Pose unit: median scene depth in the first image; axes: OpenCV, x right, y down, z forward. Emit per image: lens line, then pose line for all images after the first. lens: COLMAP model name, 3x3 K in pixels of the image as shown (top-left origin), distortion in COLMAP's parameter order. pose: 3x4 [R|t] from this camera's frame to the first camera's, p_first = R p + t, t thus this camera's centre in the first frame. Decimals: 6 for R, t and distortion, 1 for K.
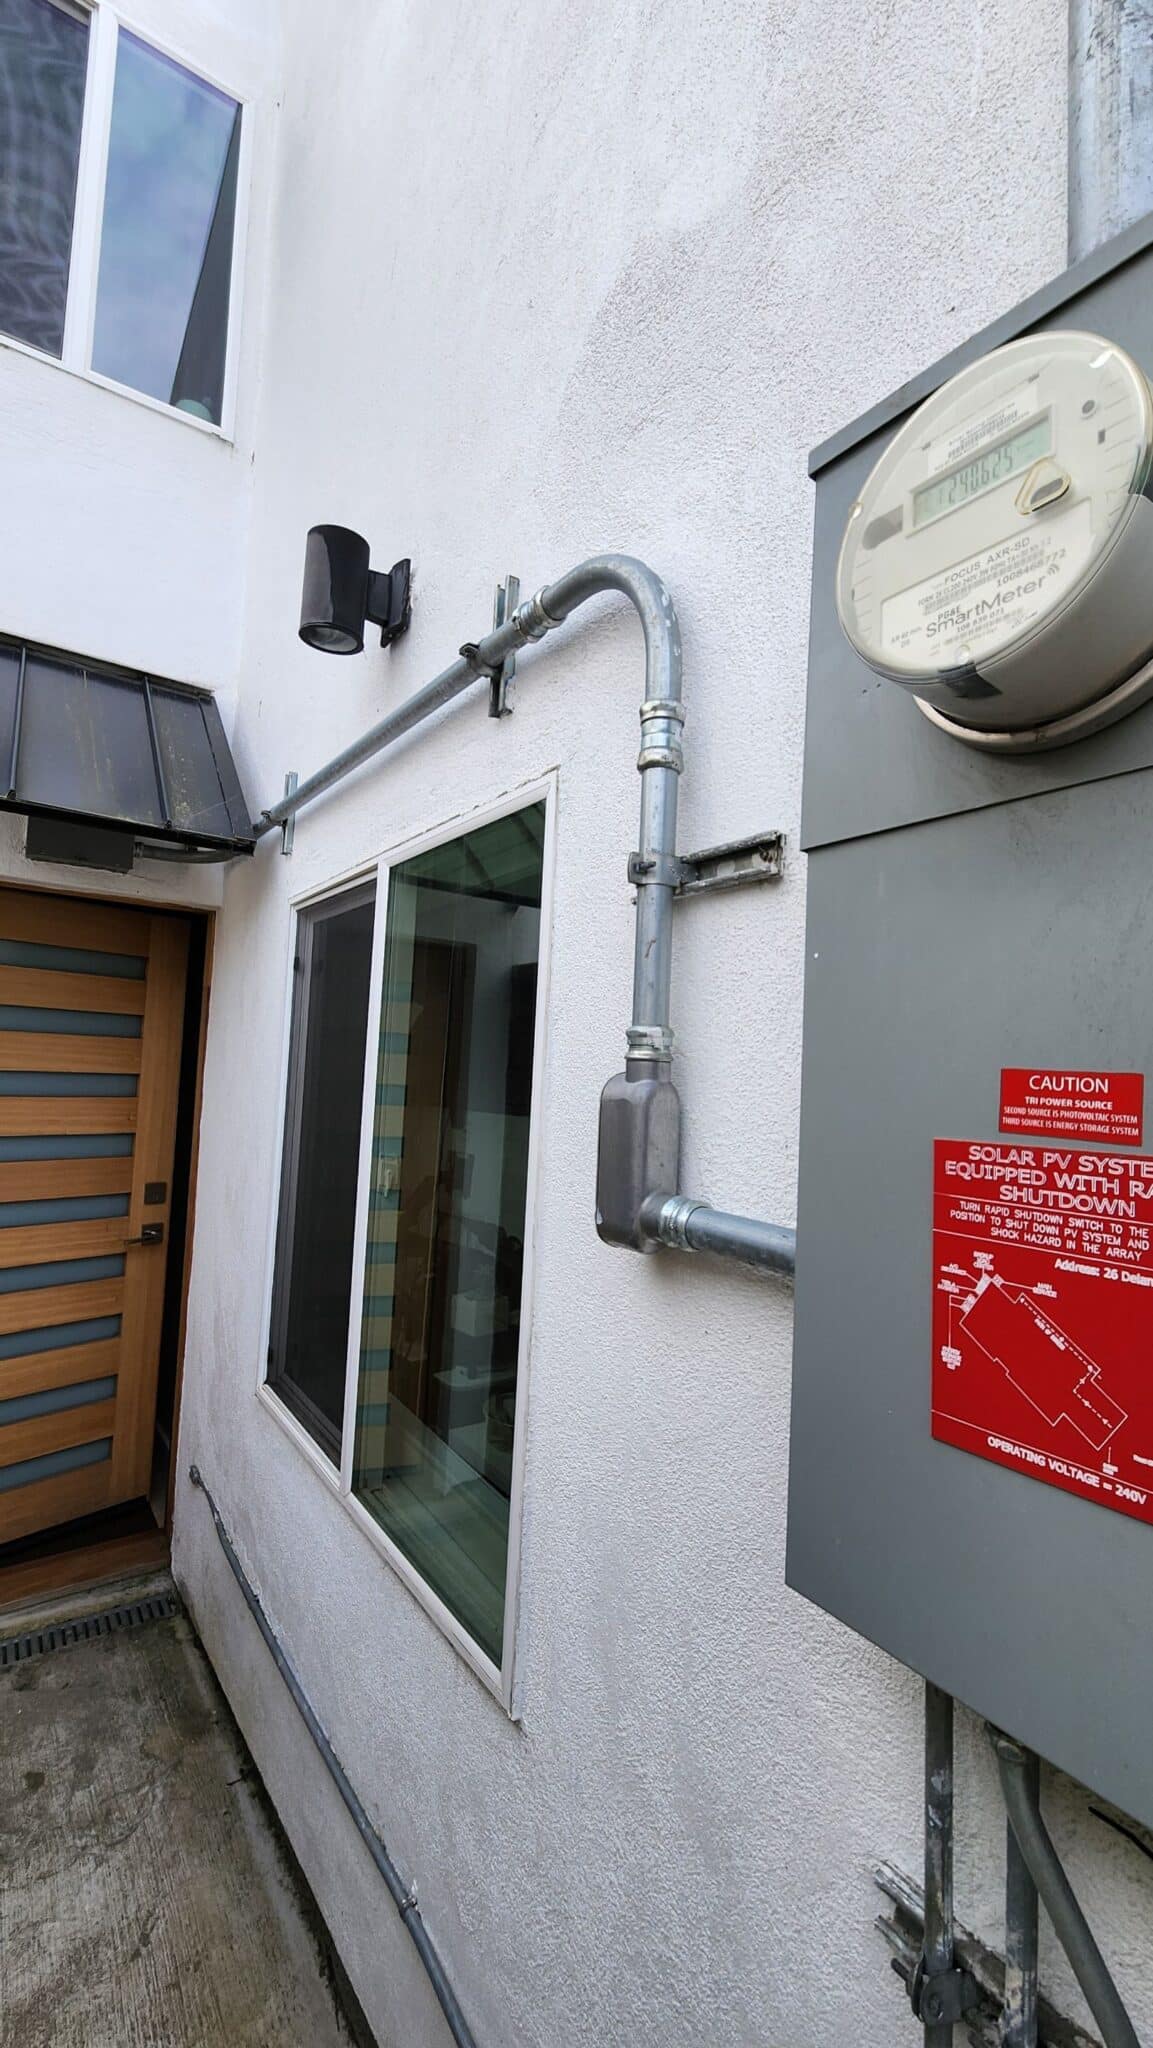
lens RADIAL K [[845.2, 0, 577.6], [0, 845.2, 1020.9], [0, 0, 1]] dist [0.002001, 0.000080]
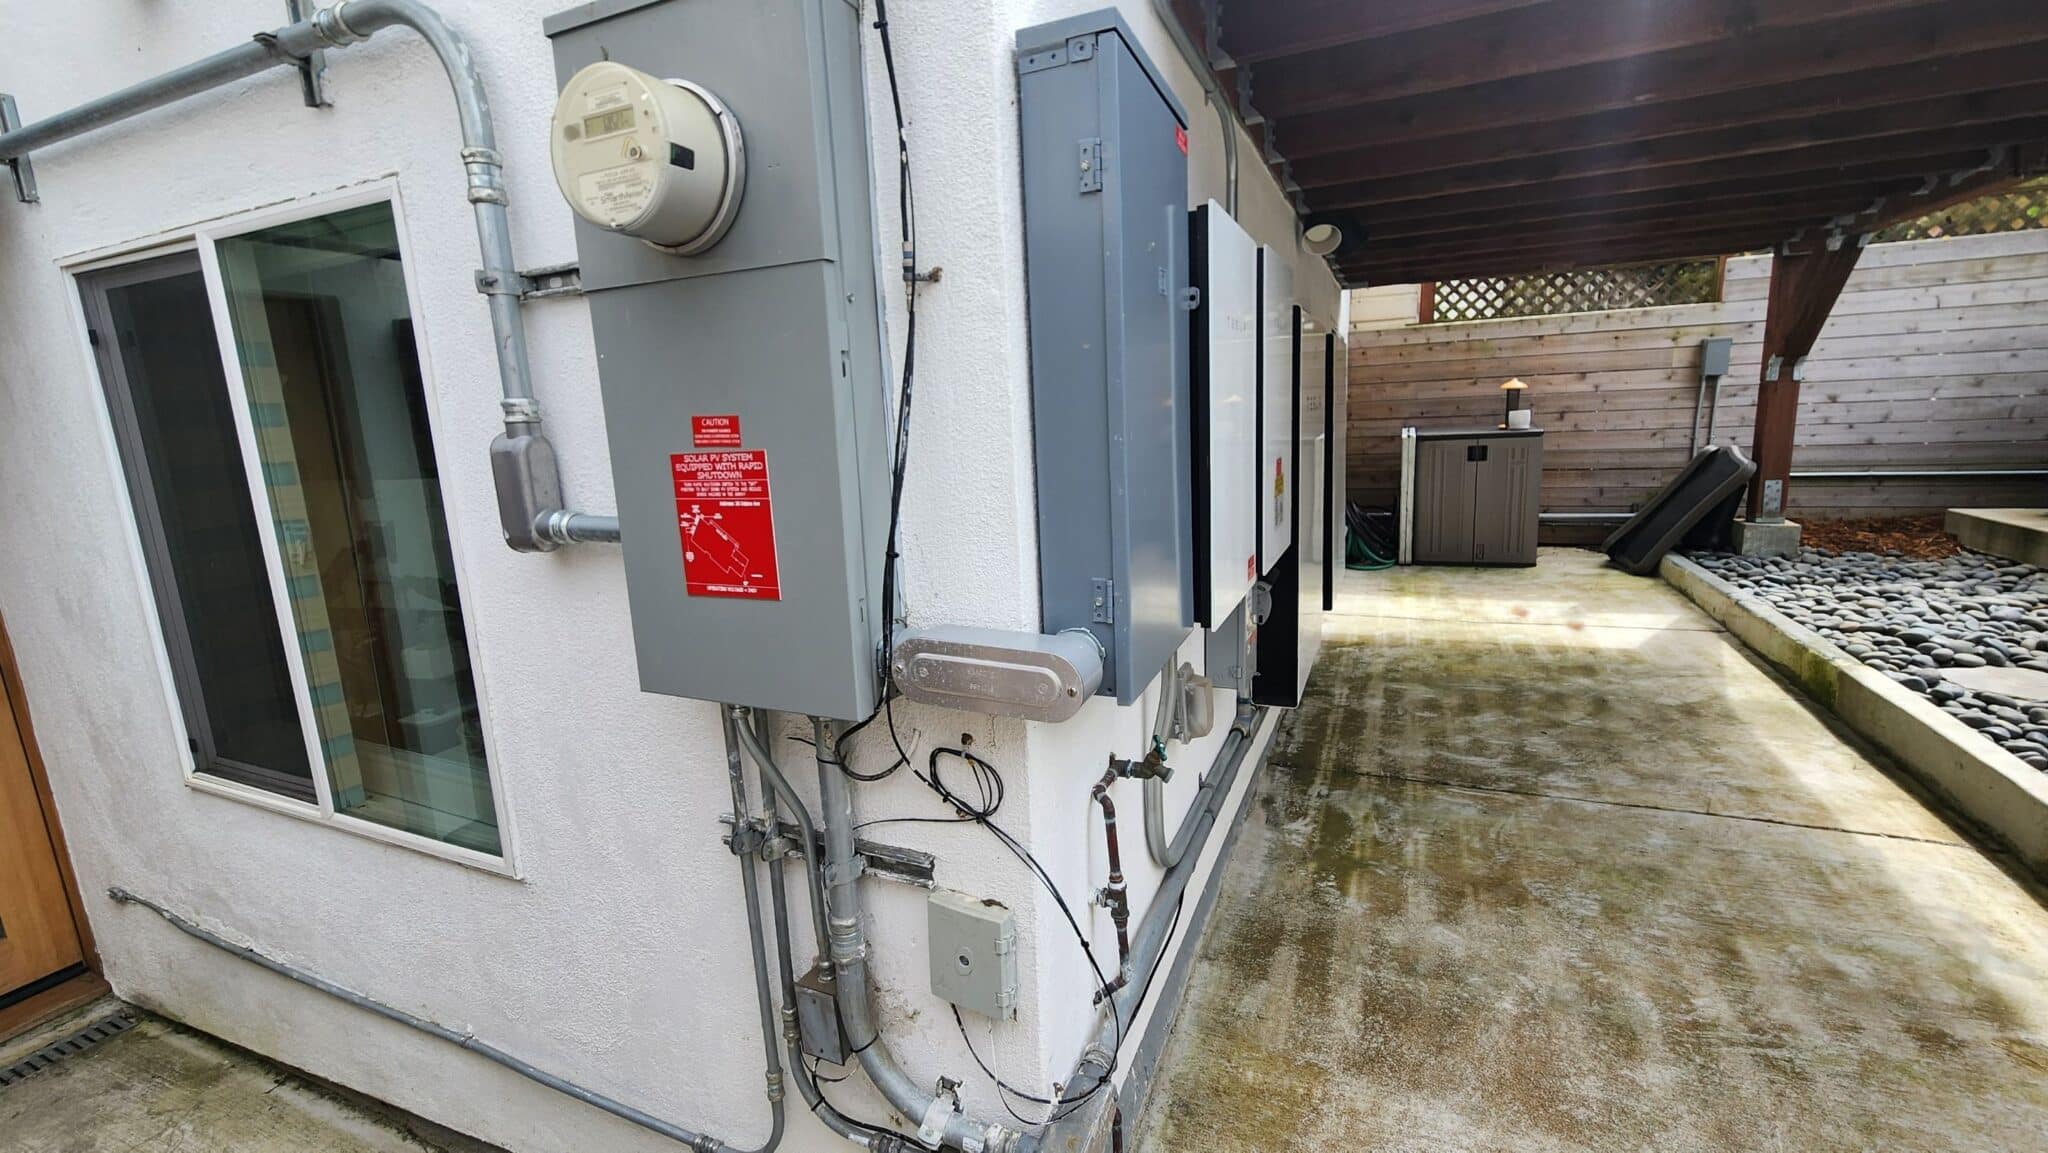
lens RADIAL K [[845.2, 0, 1025.9], [0, 845.2, 570.5], [0, 0, 1]] dist [0.002001, 0.000080]
pose [[0.857026, -0.177757, 0.483641, 0.069095], [0.049140, 0.962529, 0.266688, -0.047485], [-0.512924, -0.204792, 0.833648, -0.625570]]
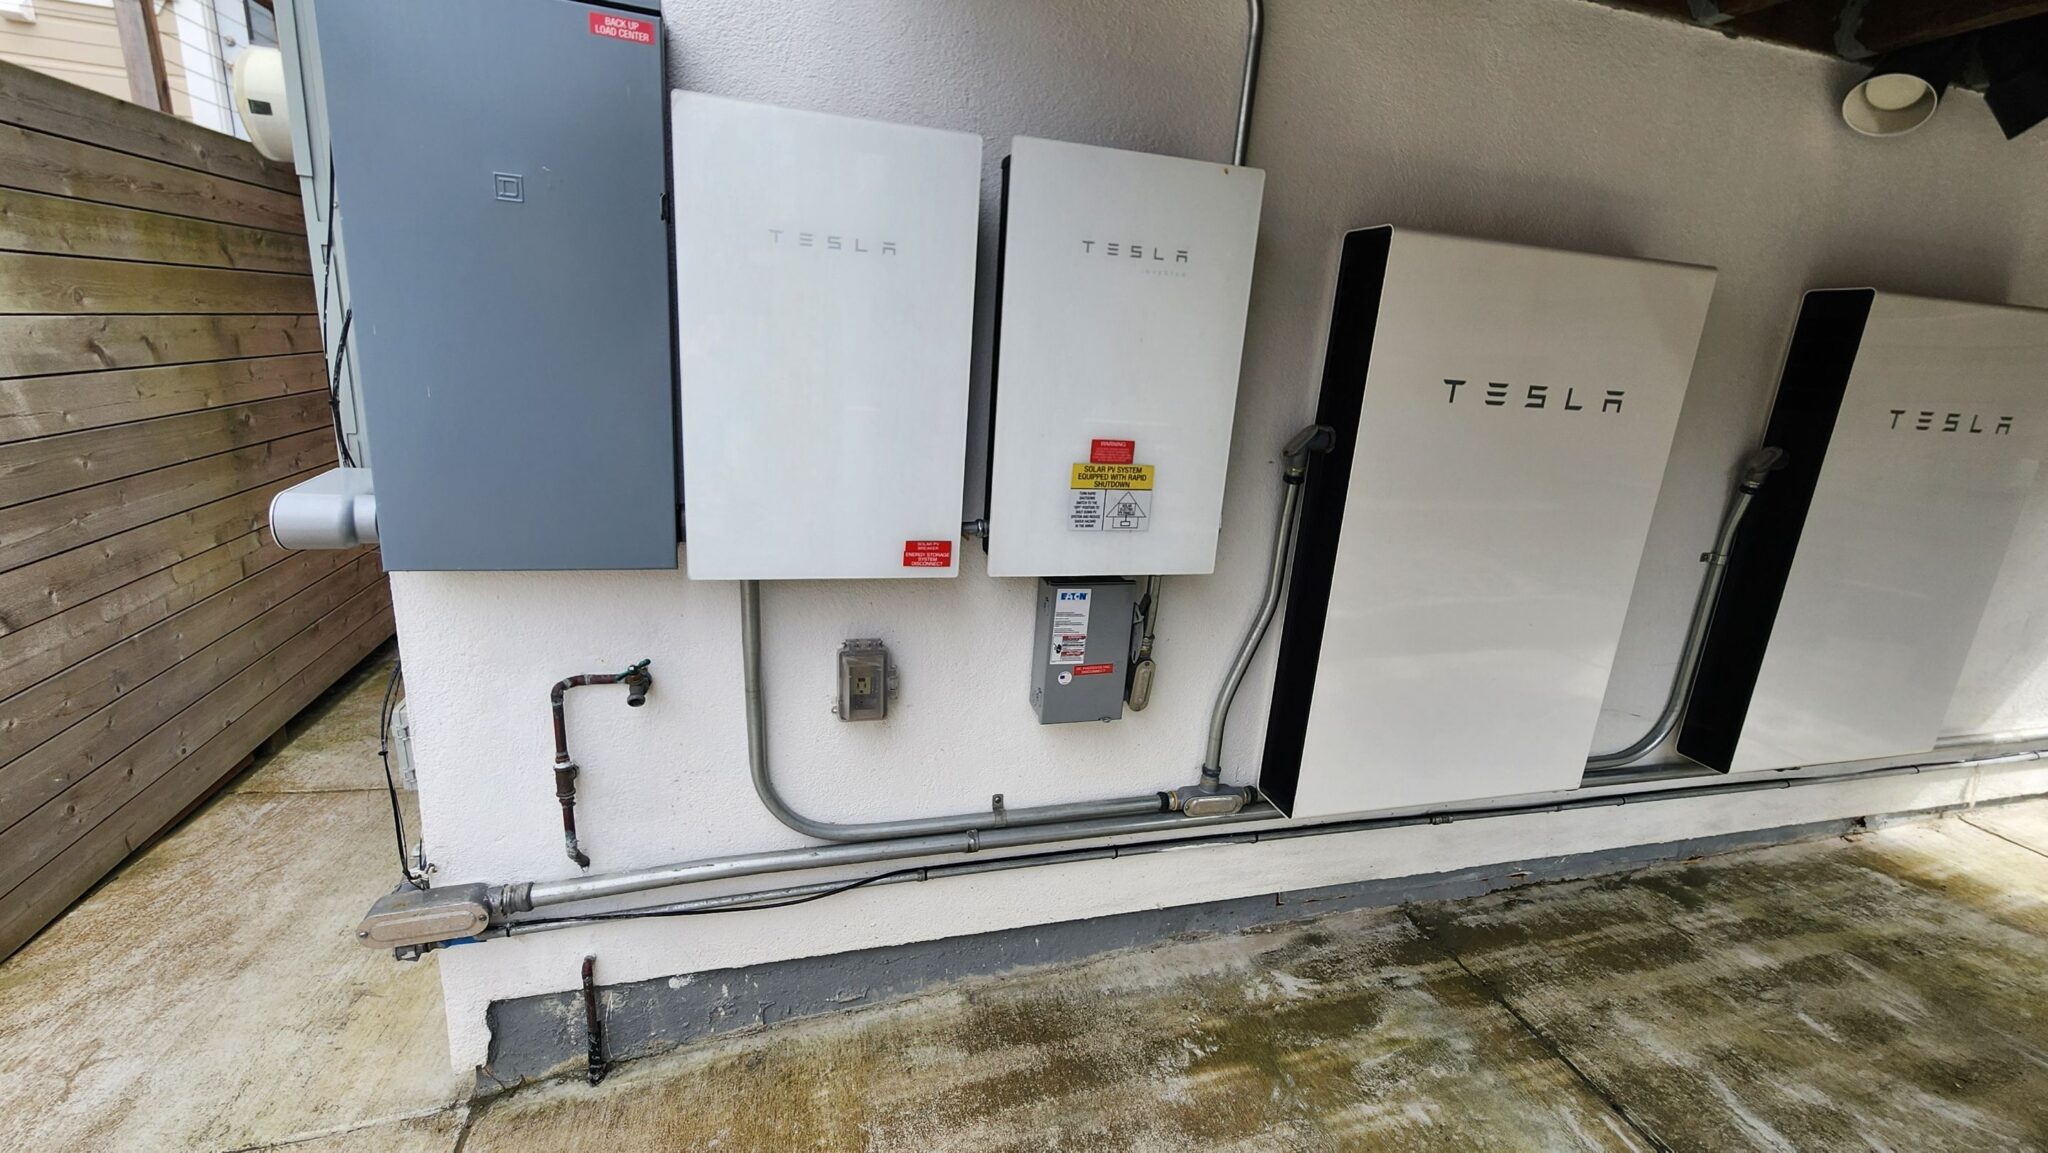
lens RADIAL K [[845.2, 0, 1027.6], [0, 845.2, 570.2], [0, 0, 1]] dist [0.002001, 0.000080]
pose [[0.943806, 0.111092, -0.311269, 1.954195], [-0.006853, 0.948190, 0.317631, 0.011897], [0.330429, -0.297649, 0.895668, -0.621420]]
